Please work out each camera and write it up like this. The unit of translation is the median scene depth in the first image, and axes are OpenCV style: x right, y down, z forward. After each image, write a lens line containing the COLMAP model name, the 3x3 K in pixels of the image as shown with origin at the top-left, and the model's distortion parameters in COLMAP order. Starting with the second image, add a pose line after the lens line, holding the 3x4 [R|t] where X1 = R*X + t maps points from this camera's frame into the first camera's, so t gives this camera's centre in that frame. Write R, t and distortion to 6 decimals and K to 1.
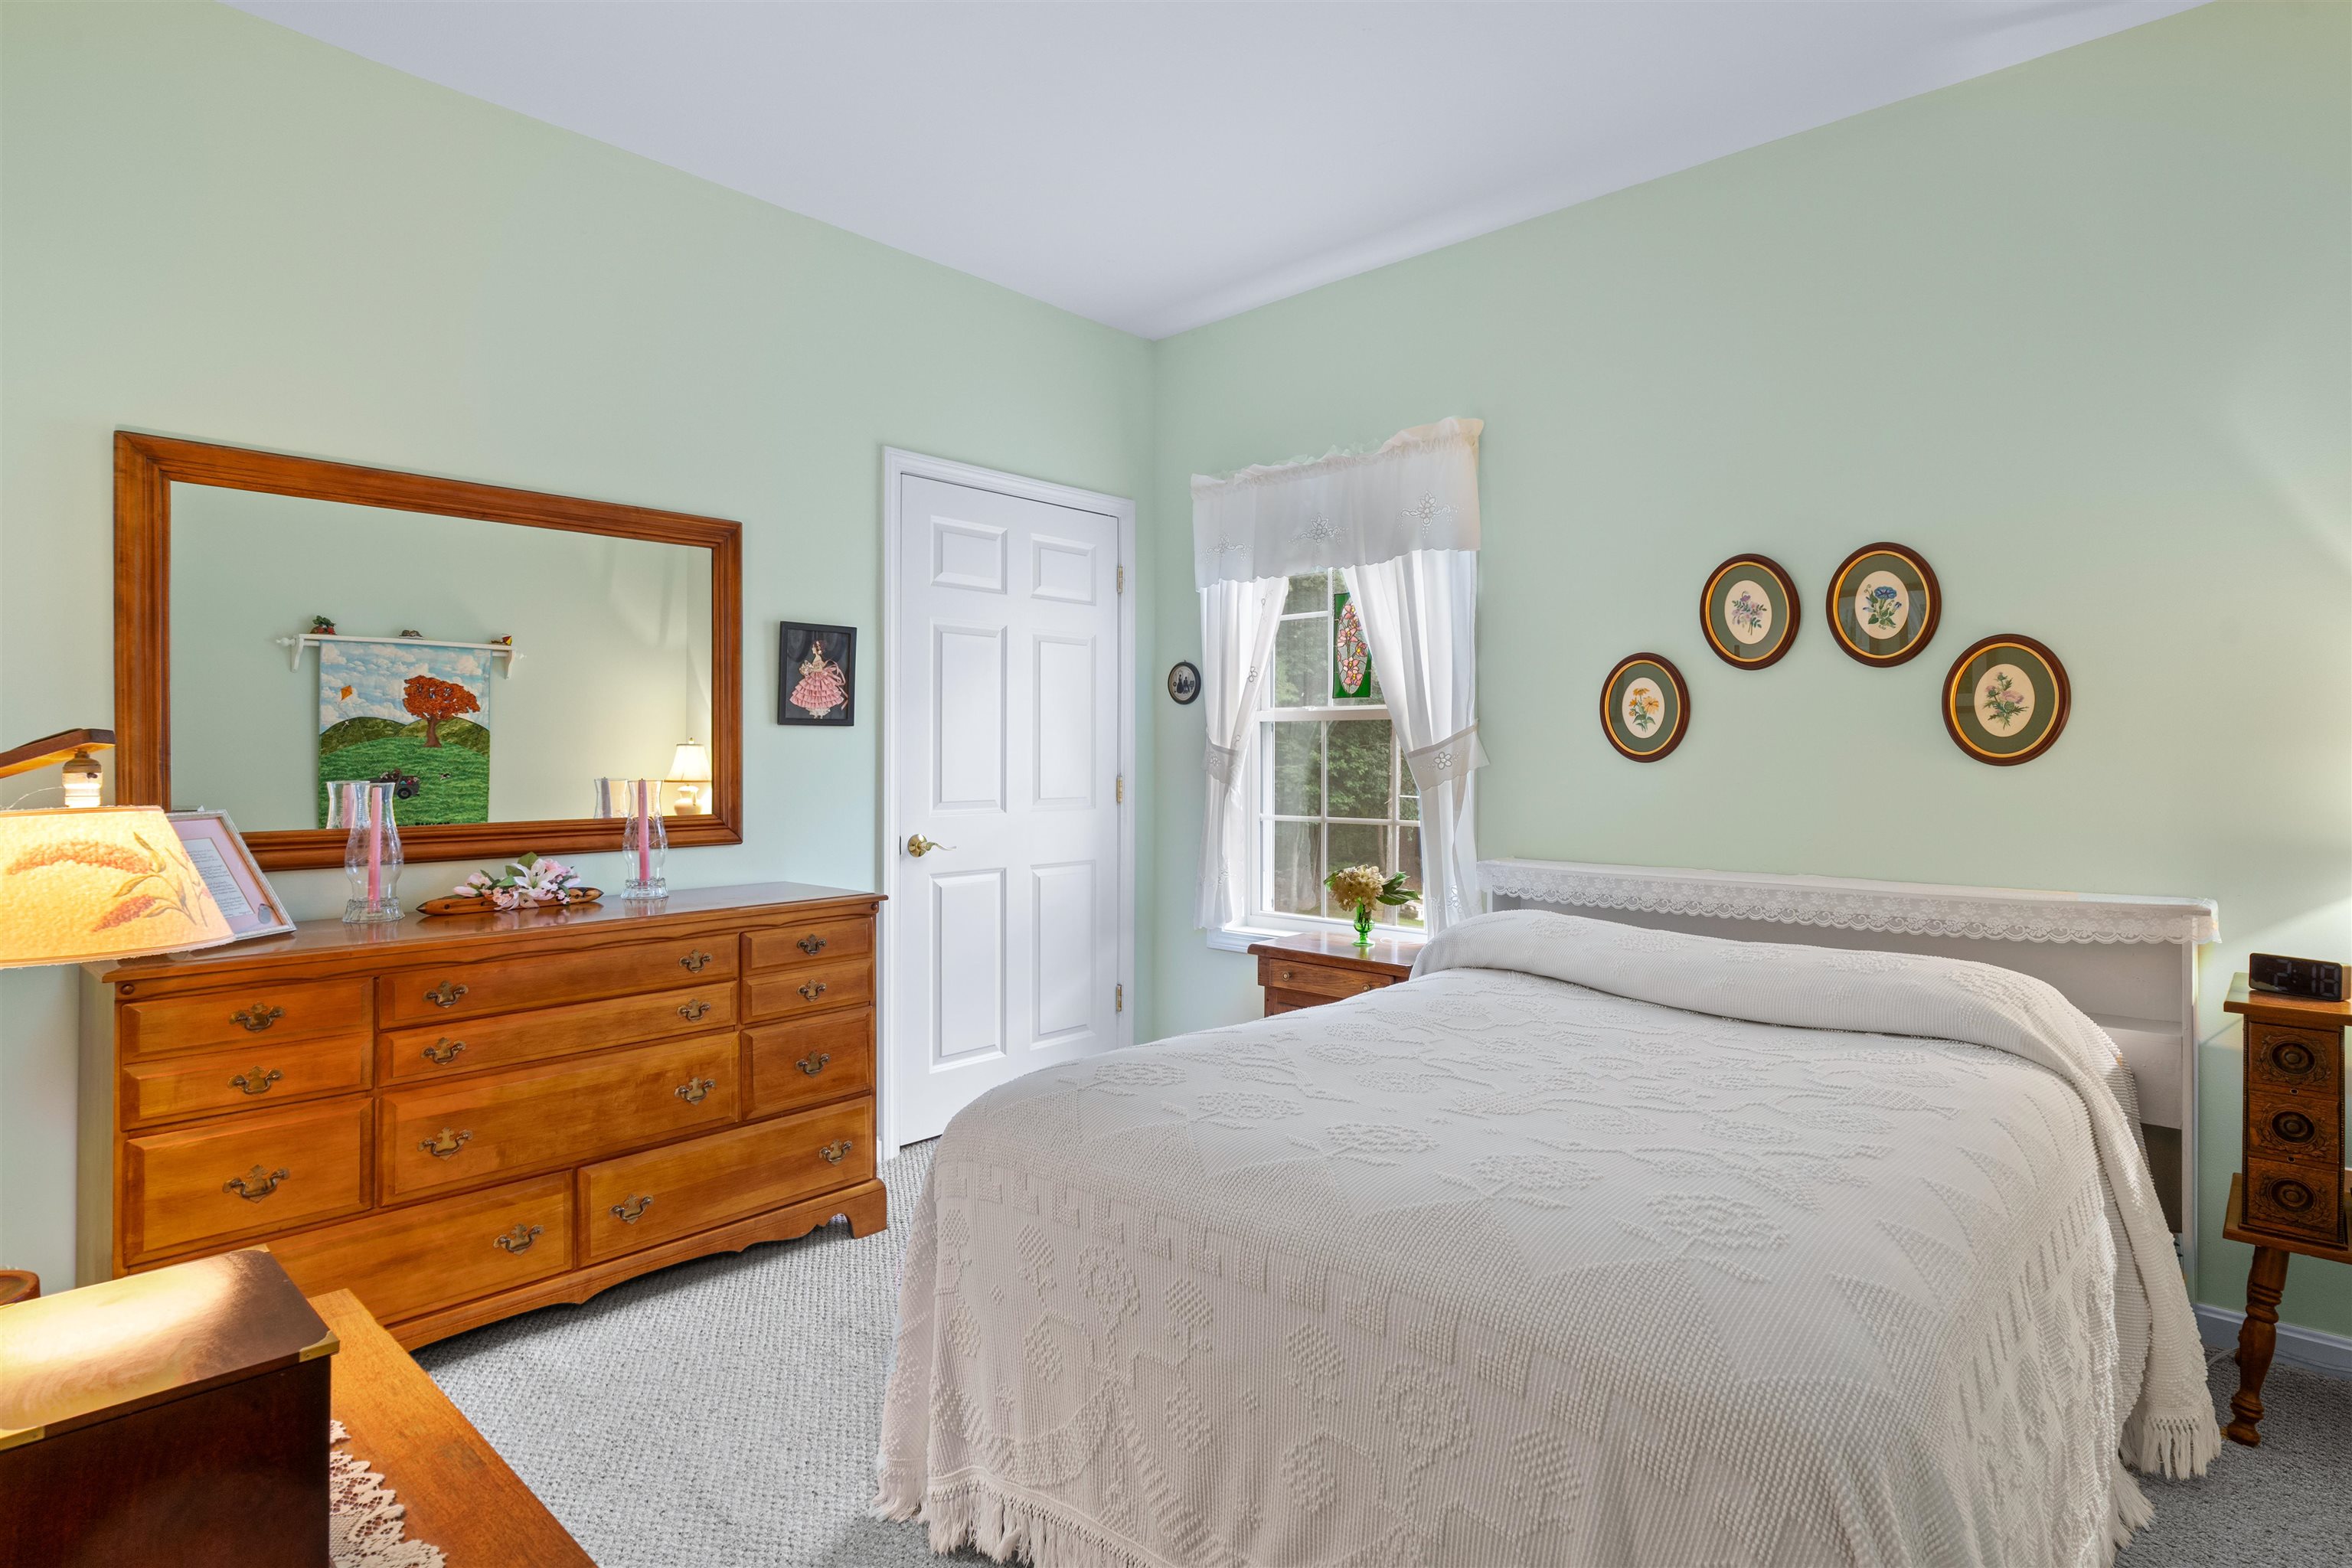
lens RADIAL K [[1212.5, 0, 1177.6], [0, 1212.5, 762.1], [0, 0, 1]] dist [-0.009425, 0.006036]
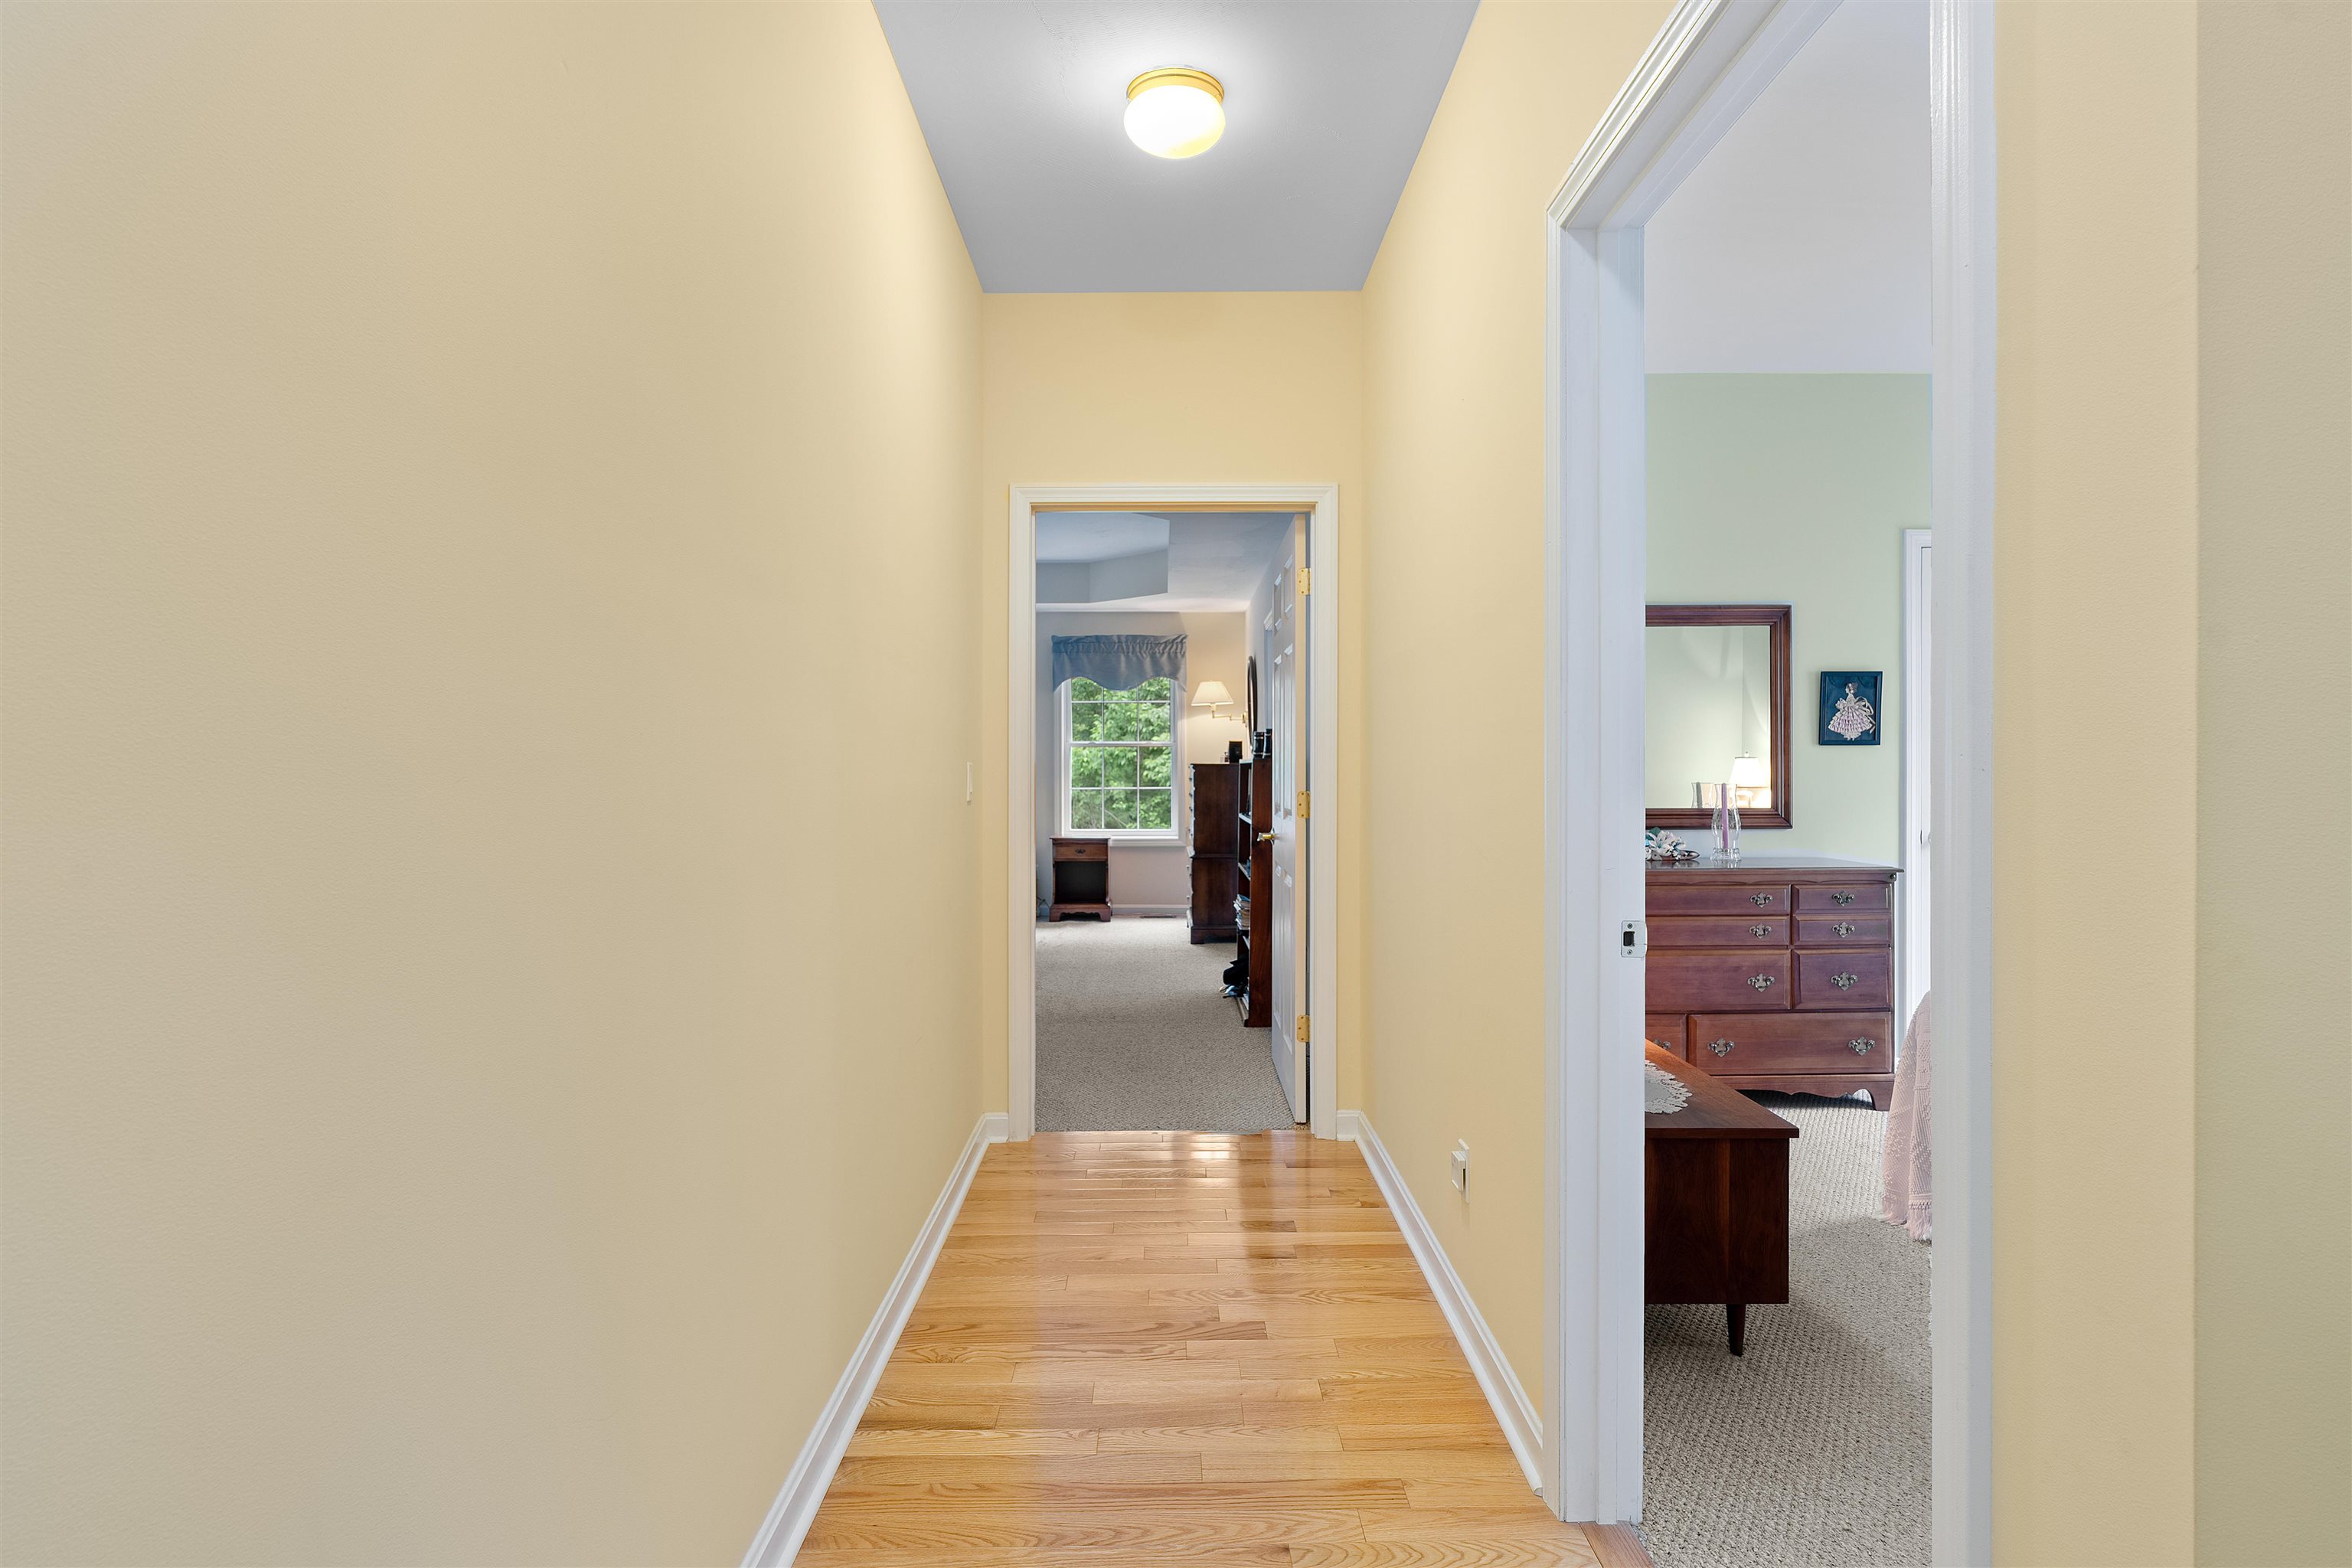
lens RADIAL K [[1212.5, 0, 1178.5], [0, 1212.5, 764.2], [0, 0, 1]] dist [-0.009425, 0.006036]
pose [[0.687048, -0.003793, -0.726602, 0.200957], [0.000133, 0.999987, -0.005095, -0.002473], [0.726612, 0.003404, 0.687039, -0.564936]]
